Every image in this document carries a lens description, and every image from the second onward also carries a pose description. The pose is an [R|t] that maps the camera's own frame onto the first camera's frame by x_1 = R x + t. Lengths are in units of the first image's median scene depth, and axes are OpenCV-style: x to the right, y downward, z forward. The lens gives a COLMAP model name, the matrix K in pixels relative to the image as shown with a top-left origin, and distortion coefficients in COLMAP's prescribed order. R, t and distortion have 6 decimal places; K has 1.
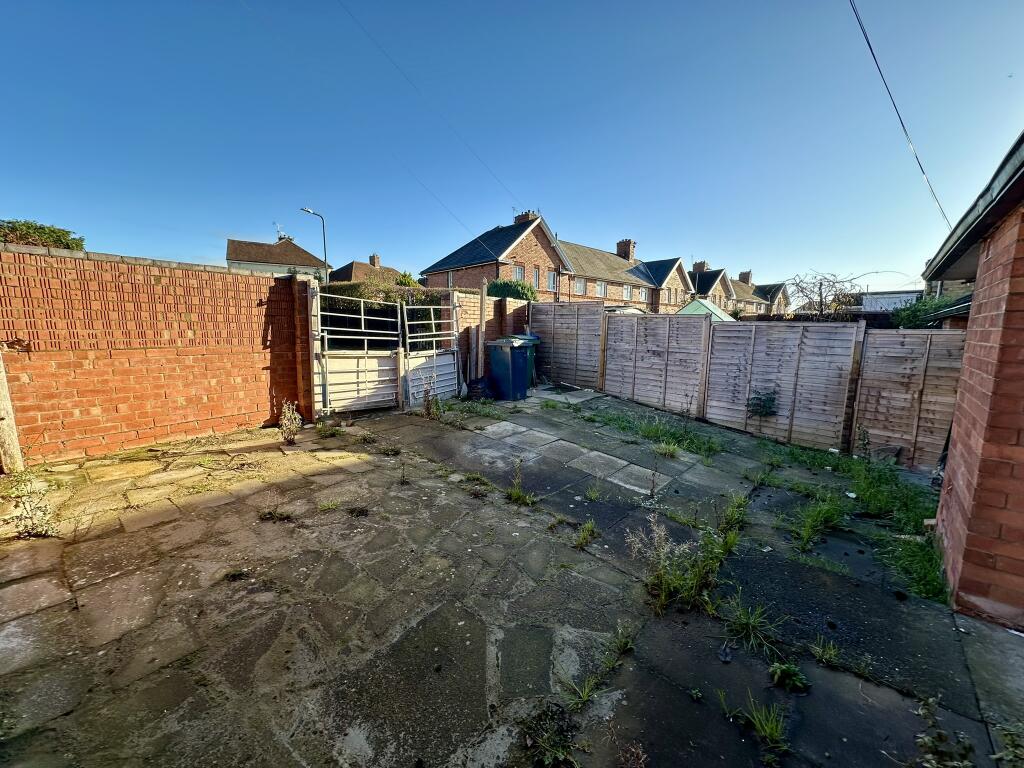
lens RADIAL K [[408.9, 0, 512.0], [0, 408.9, 384.0], [0, 0, 1]] dist [-0.002522, -0.000244]
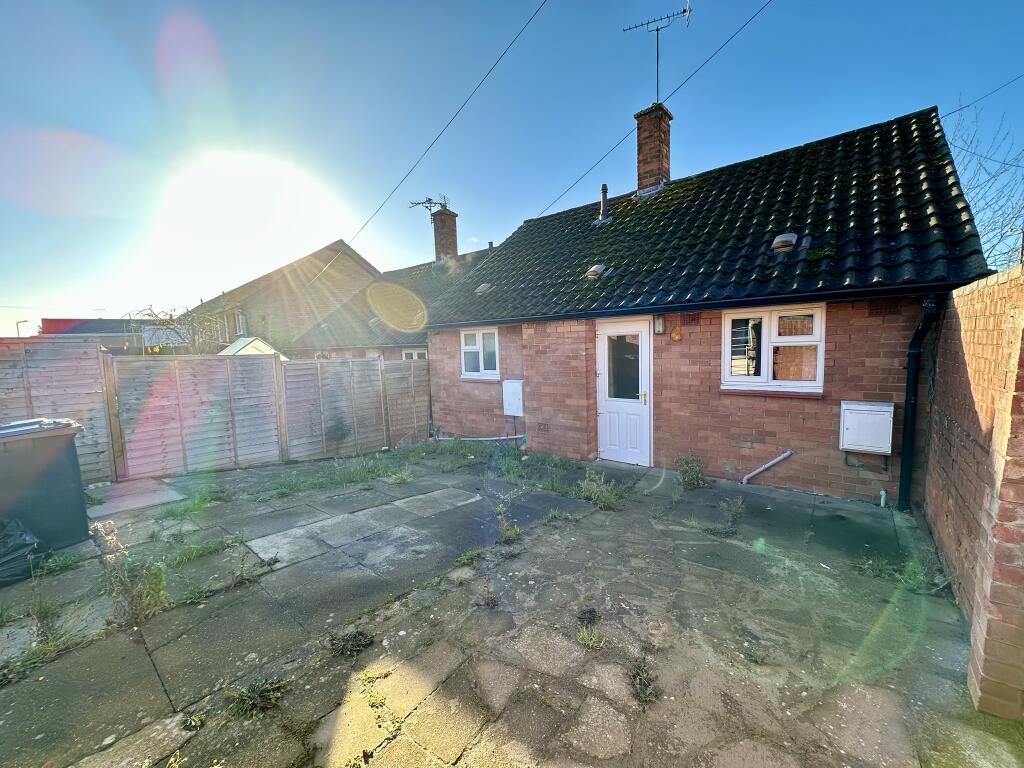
lens RADIAL K [[408.9, 0, 512.0], [0, 408.9, 384.0], [0, 0, 1]] dist [-0.002522, -0.000244]
pose [[-0.045063, -0.107885, 0.993142, -0.877207], [0.167881, 0.979195, 0.113987, -0.203583], [-0.984777, 0.171866, -0.026014, 0.846366]]
